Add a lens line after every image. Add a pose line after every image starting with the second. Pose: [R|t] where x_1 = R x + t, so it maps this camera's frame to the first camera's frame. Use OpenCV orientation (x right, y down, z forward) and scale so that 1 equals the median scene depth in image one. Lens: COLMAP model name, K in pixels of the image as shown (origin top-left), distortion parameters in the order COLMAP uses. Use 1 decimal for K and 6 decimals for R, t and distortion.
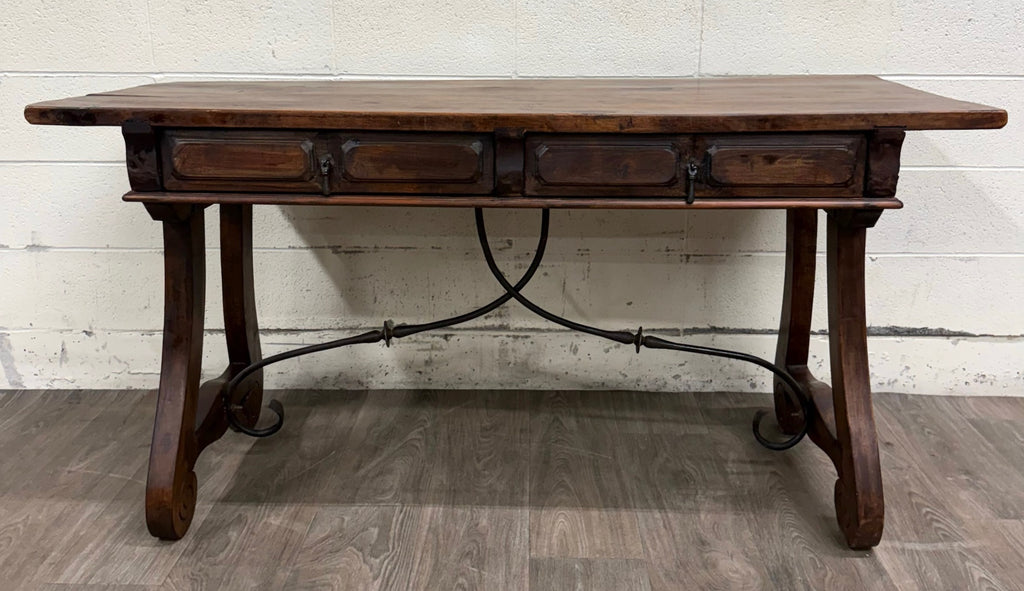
lens RADIAL K [[955.0, 0, 511.1], [0, 955.0, 241.2], [0, 0, 1]] dist [0.165572, -0.363699]
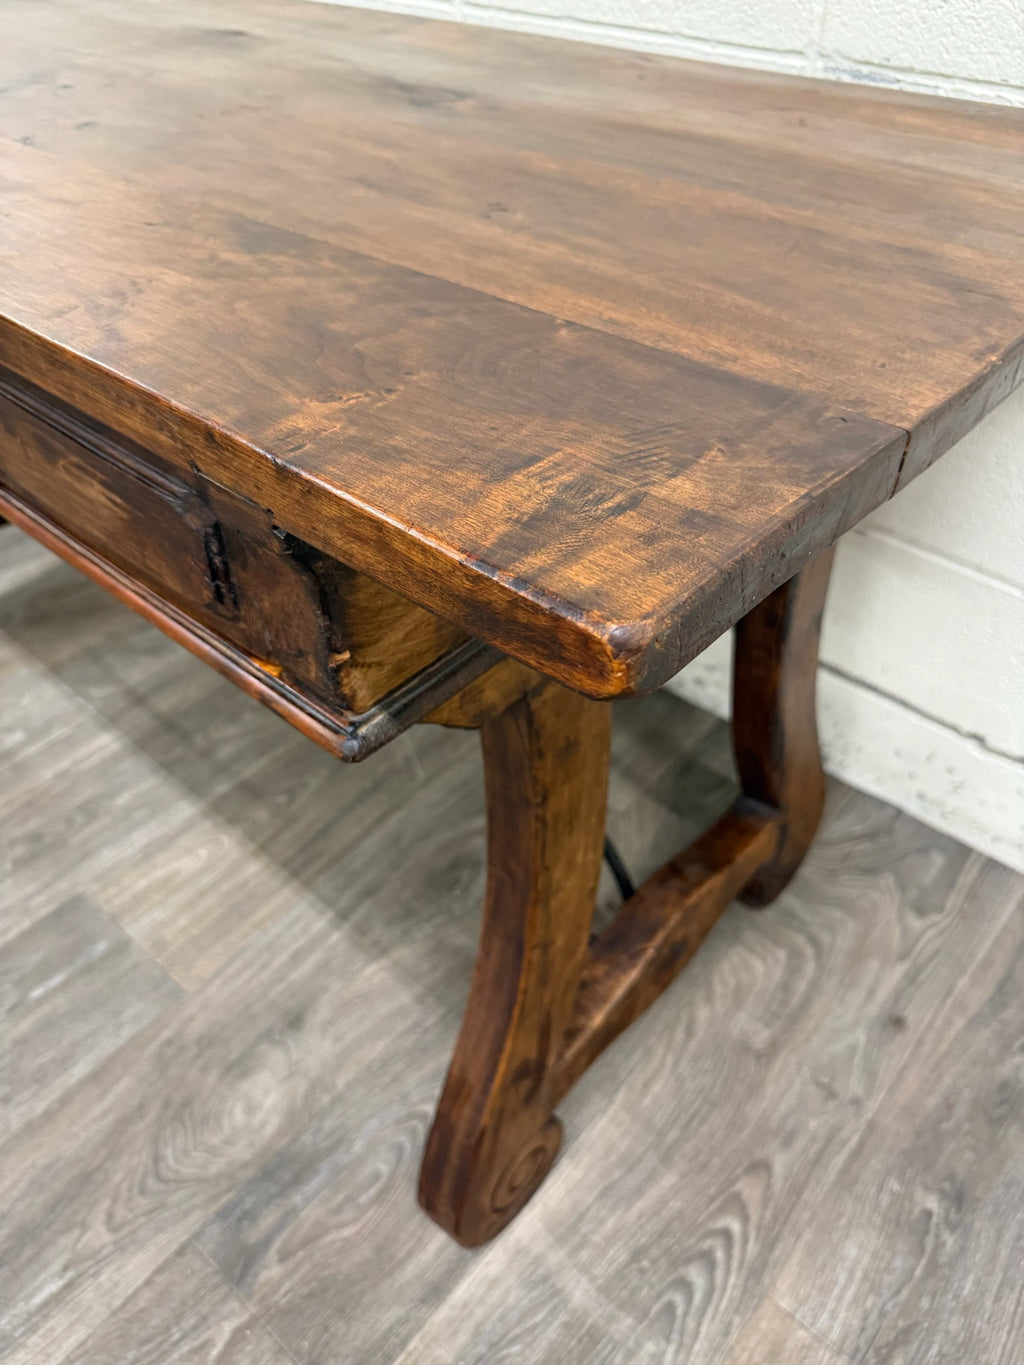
lens RADIAL K [[986.8, 0, 511.0], [0, 986.8, 684.7], [0, 0, 1]] dist [0.011054, -0.037792]
pose [[0.770657, 0.431479, -0.468949, 0.450860], [-0.158842, 0.842734, 0.514362, -0.166051], [0.617136, -0.321908, 0.717996, 0.670956]]
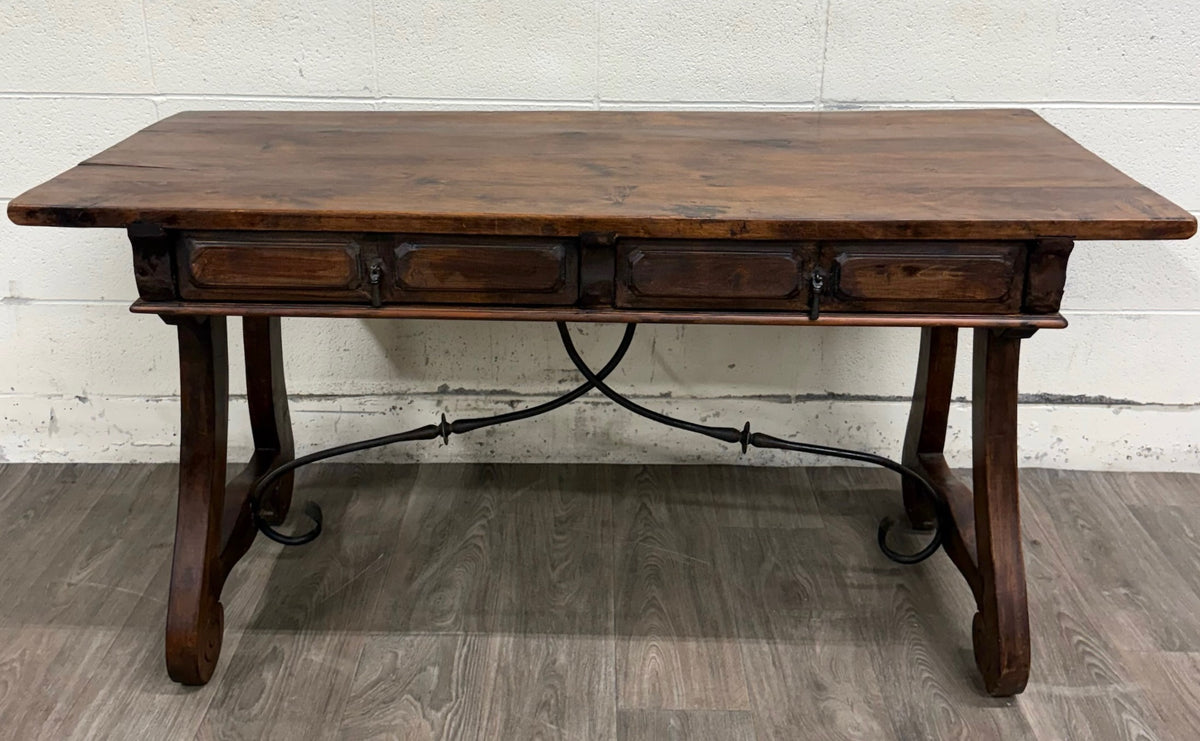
lens RADIAL K [[1161.0, 0, 587.5], [0, 1161.0, 257.8], [0, 0, 1]] dist [0.153082, -0.322685]
pose [[0.999927, 0.001891, 0.011962, -0.018113], [-0.002935, 0.996130, 0.087840, -0.146569], [-0.011749, -0.087869, 0.996063, -0.002587]]
